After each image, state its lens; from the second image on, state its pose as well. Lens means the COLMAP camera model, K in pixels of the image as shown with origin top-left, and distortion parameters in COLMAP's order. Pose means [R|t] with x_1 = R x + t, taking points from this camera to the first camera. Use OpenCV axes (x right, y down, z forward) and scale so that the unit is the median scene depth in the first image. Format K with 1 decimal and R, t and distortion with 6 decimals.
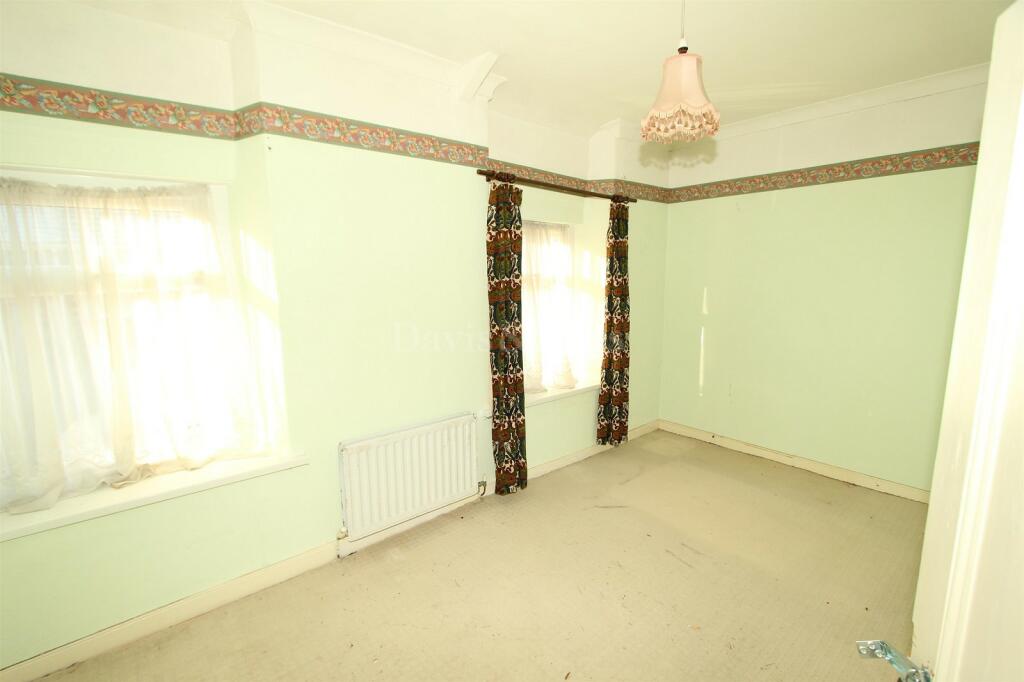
lens RADIAL K [[472.0, 0, 510.3], [0, 472.0, 340.7], [0, 0, 1]] dist [-0.022133, 0.004527]
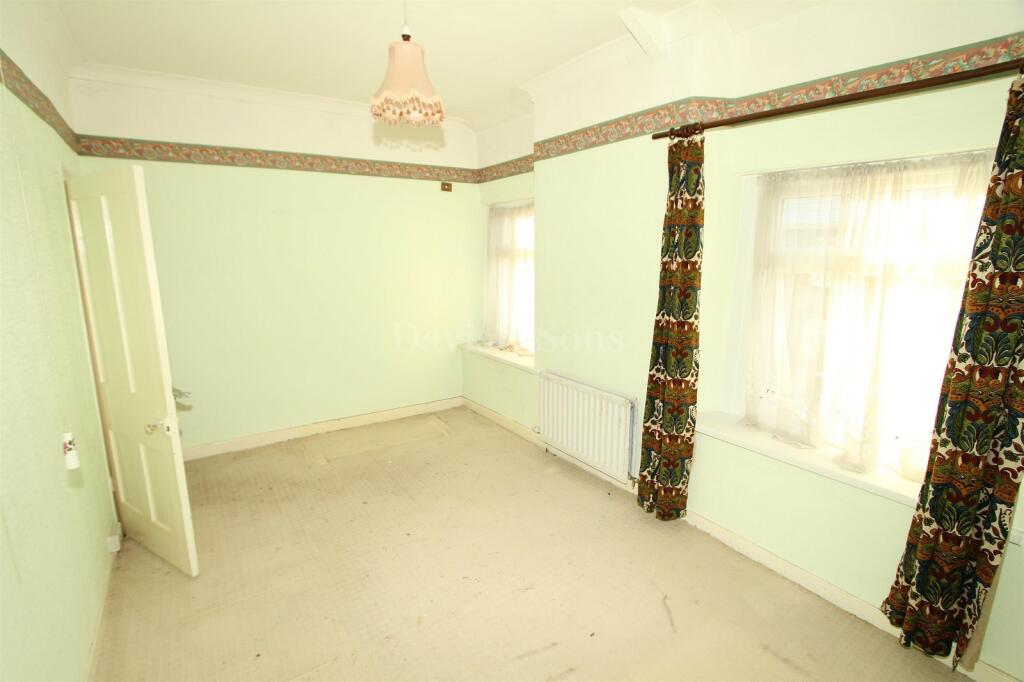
lens RADIAL K [[472.0, 0, 510.1], [0, 472.0, 341.1], [0, 0, 1]] dist [-0.022133, 0.004527]
pose [[-0.101168, 0.192776, -0.976014, 0.882039], [-0.150871, 0.966728, 0.206580, -0.123987], [0.983363, 0.168152, -0.068717, 0.838397]]
